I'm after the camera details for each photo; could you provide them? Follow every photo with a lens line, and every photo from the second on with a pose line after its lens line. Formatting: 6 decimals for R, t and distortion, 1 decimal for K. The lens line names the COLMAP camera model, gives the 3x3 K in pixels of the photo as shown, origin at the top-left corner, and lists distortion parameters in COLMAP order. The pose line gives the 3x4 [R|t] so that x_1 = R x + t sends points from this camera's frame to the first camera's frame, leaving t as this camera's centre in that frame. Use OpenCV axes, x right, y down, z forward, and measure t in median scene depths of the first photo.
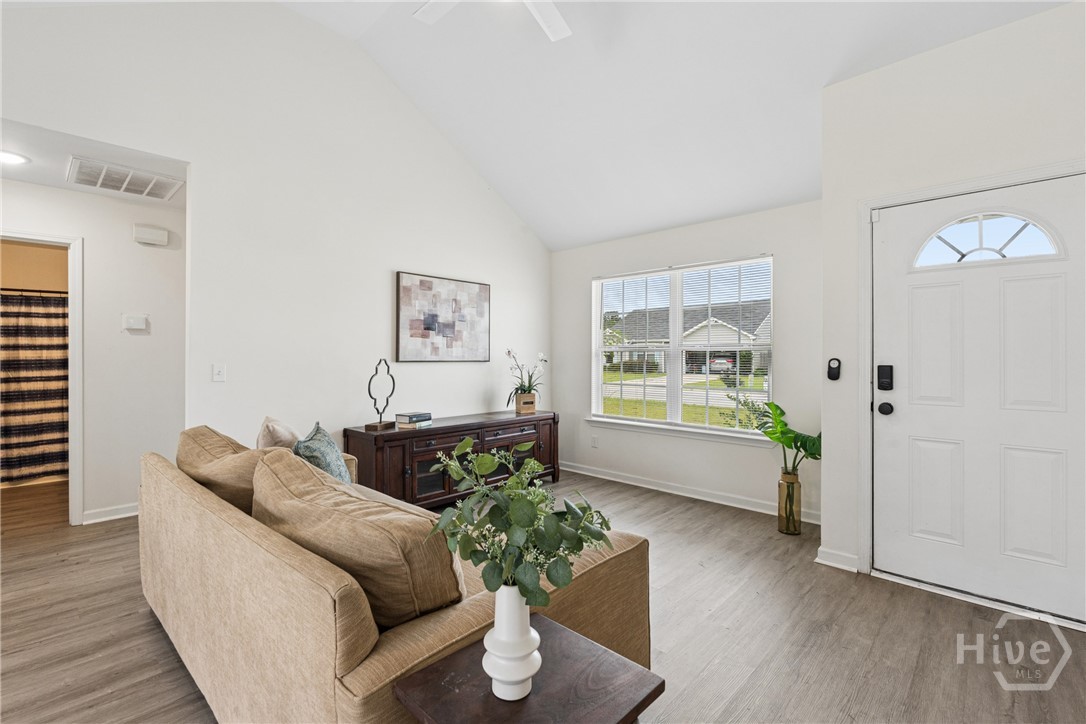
lens RADIAL K [[476.3, 0, 546.8], [0, 476.3, 355.4], [0, 0, 1]] dist [-0.001520, -0.000320]
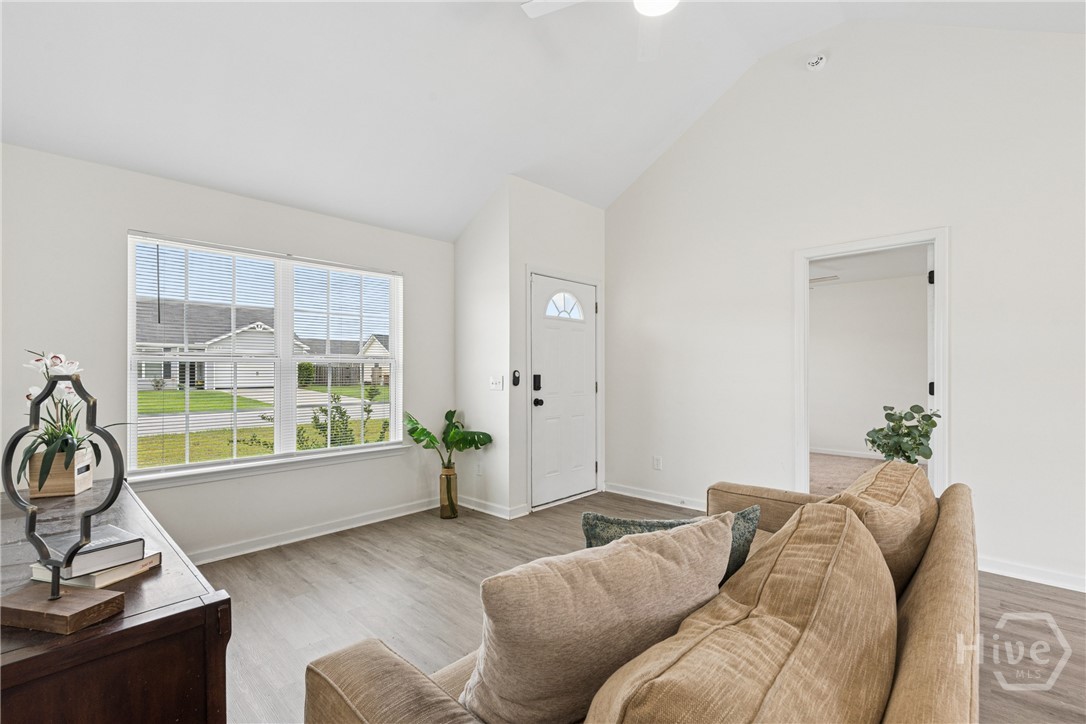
lens RADIAL K [[482.1, 0, 525.2], [0, 482.1, 367.6], [0, 0, 1]] dist [-0.001649, -0.000284]
pose [[0.028942, 0.003709, 0.999574, -0.741425], [-0.002135, 0.999991, -0.003649, 0.002984], [-0.999579, -0.002029, 0.028949, 0.835476]]
